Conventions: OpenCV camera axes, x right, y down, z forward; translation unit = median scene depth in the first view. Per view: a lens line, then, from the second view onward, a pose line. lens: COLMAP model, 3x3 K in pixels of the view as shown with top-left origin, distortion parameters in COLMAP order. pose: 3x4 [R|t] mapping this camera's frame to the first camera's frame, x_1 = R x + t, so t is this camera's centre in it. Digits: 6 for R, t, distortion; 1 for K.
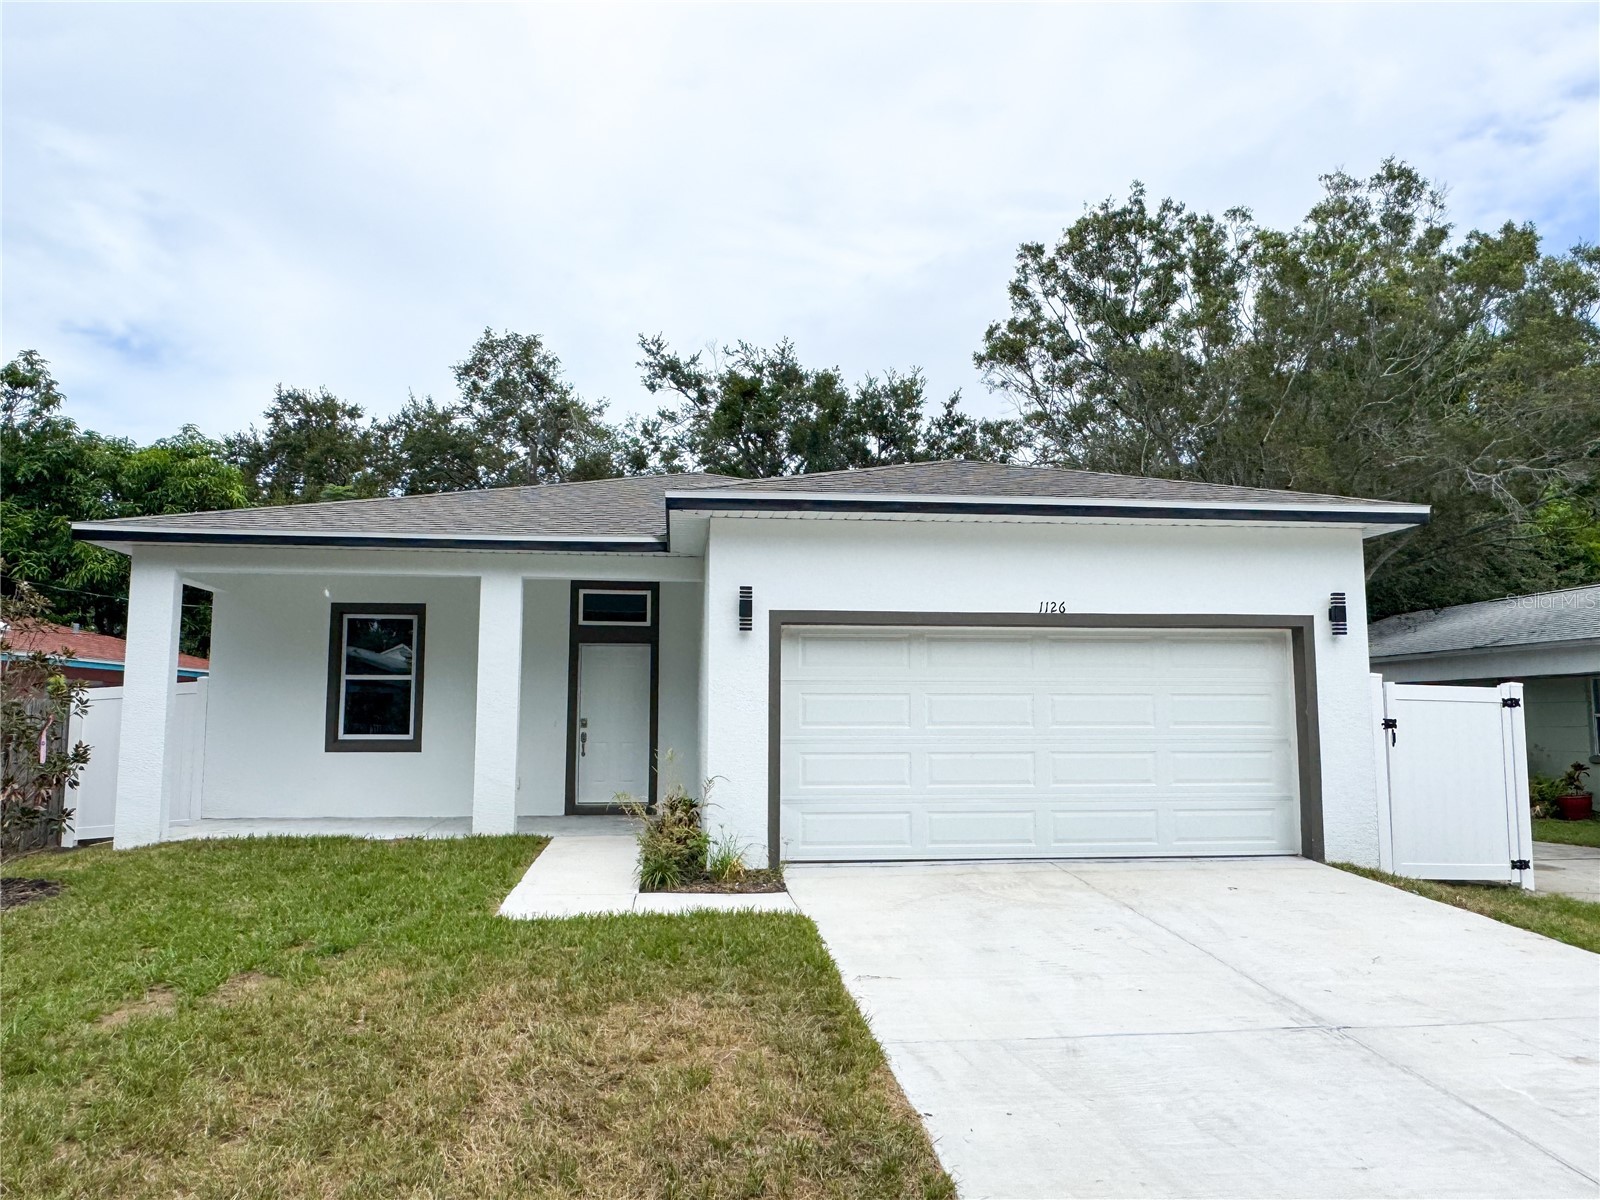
lens RADIAL K [[1108.8, 0, 799.6], [0, 1108.8, 602.0], [0, 0, 1]] dist [-0.007273, 0.004219]
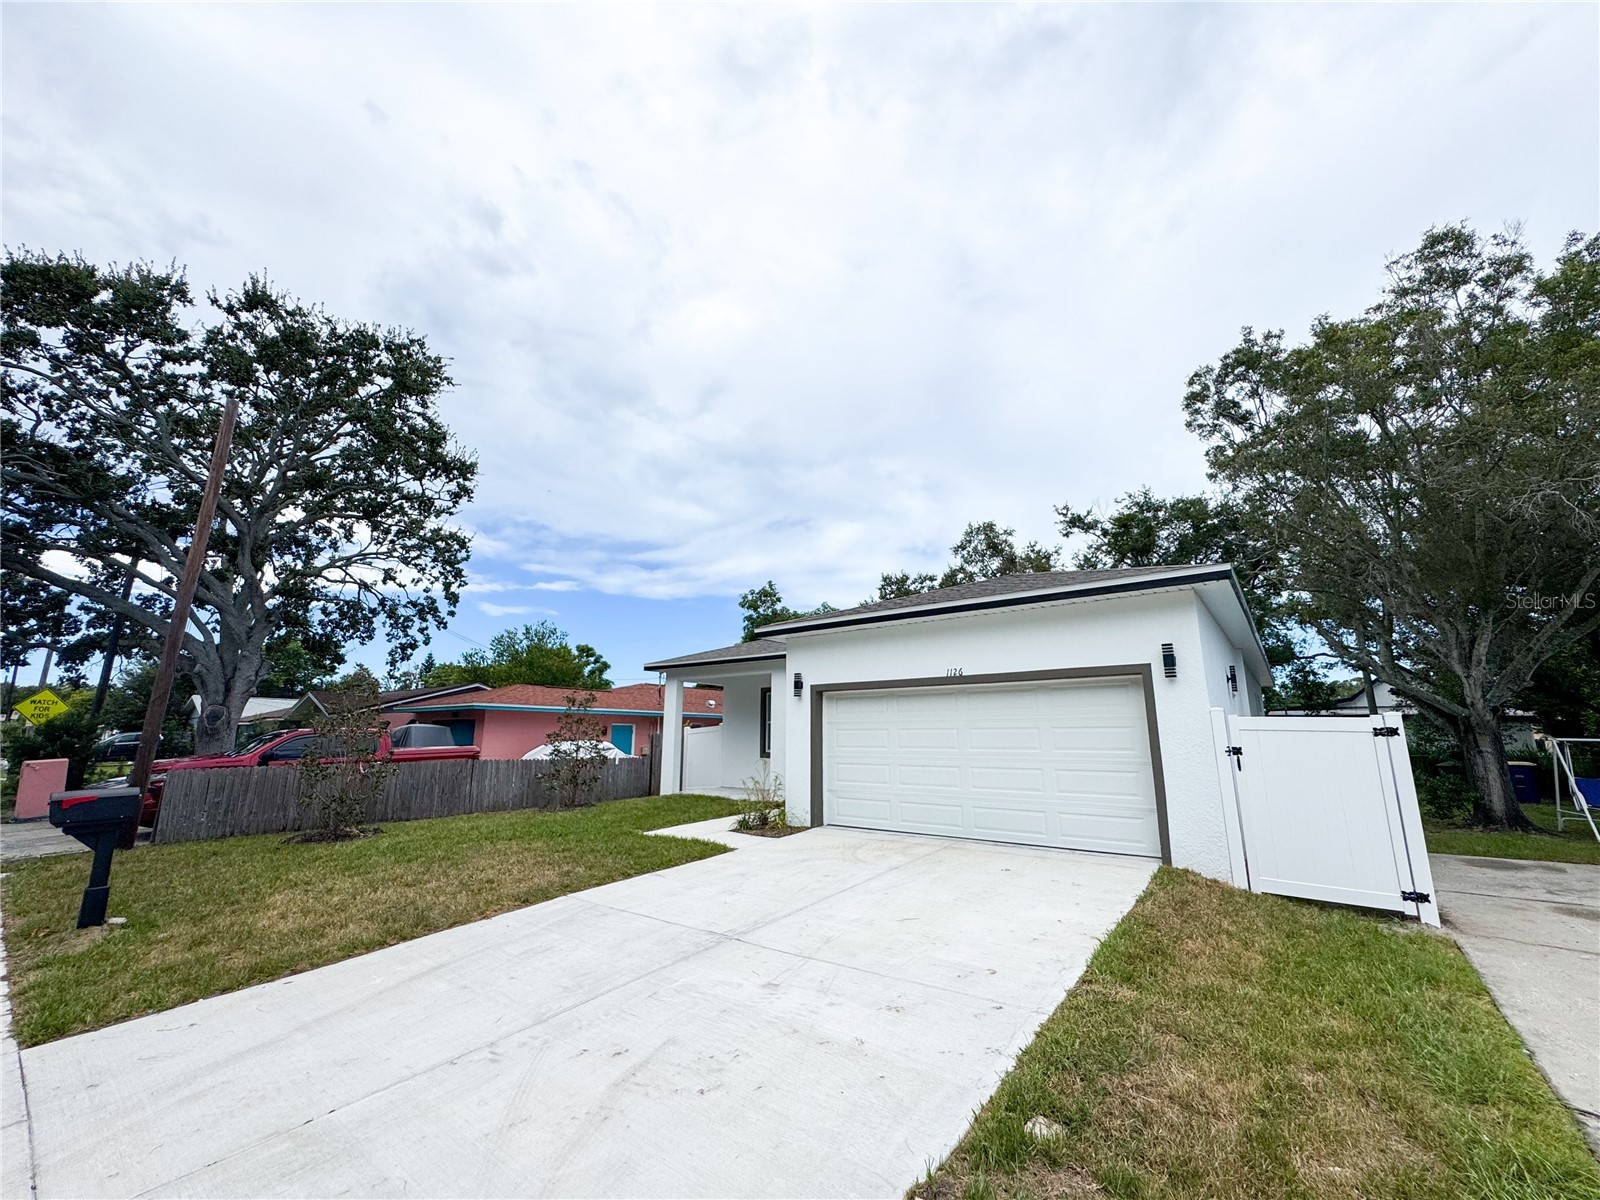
lens RADIAL K [[639.6, 0, 803.1], [0, 639.6, 604.9], [0, 0, 1]] dist [-0.004383, 0.000445]
pose [[0.722964, -0.141105, -0.676323, 0.660035], [0.069902, 0.988837, -0.131583, 0.013793], [0.687340, 0.047853, 0.724757, 0.186204]]
